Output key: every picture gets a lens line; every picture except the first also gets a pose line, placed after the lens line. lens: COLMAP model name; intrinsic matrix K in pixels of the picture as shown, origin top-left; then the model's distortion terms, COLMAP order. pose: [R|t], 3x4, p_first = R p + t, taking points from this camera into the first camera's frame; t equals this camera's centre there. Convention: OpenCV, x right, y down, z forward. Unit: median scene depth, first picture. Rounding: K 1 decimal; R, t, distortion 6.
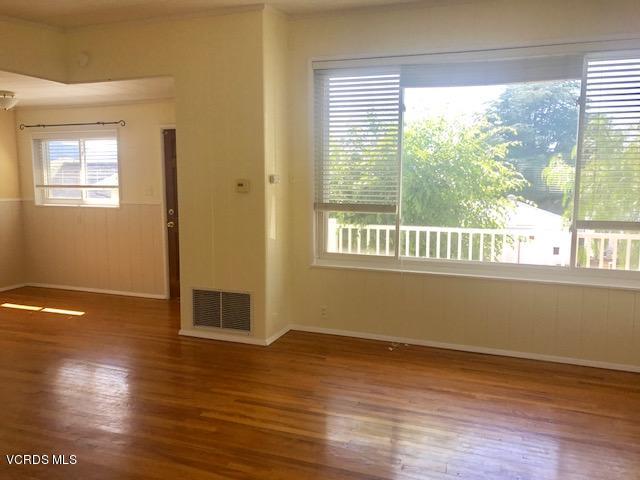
lens RADIAL K [[534.4, 0, 317.5], [0, 534.4, 239.9], [0, 0, 1]] dist [0.058791, -0.055407]
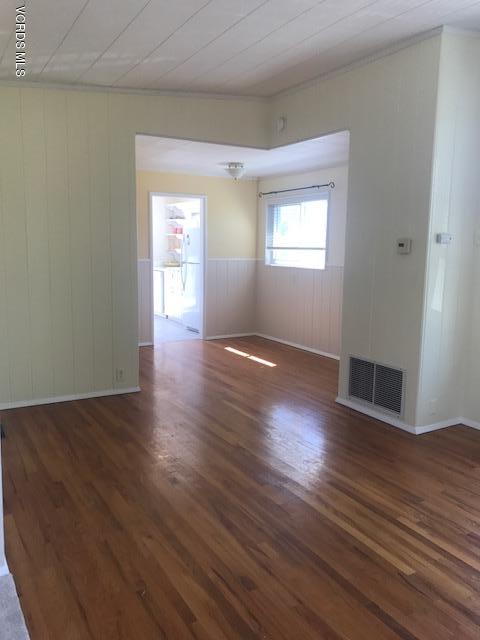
lens RADIAL K [[534.4, 0, 240.2], [0, 534.4, 318.1], [0, 0, 1]] dist [0.058791, -0.055407]
pose [[0.776917, 0.098642, -0.621827, 0.191782], [-0.088962, 0.994941, 0.046679, -0.001958], [0.623286, 0.019054, 0.781762, 0.143310]]
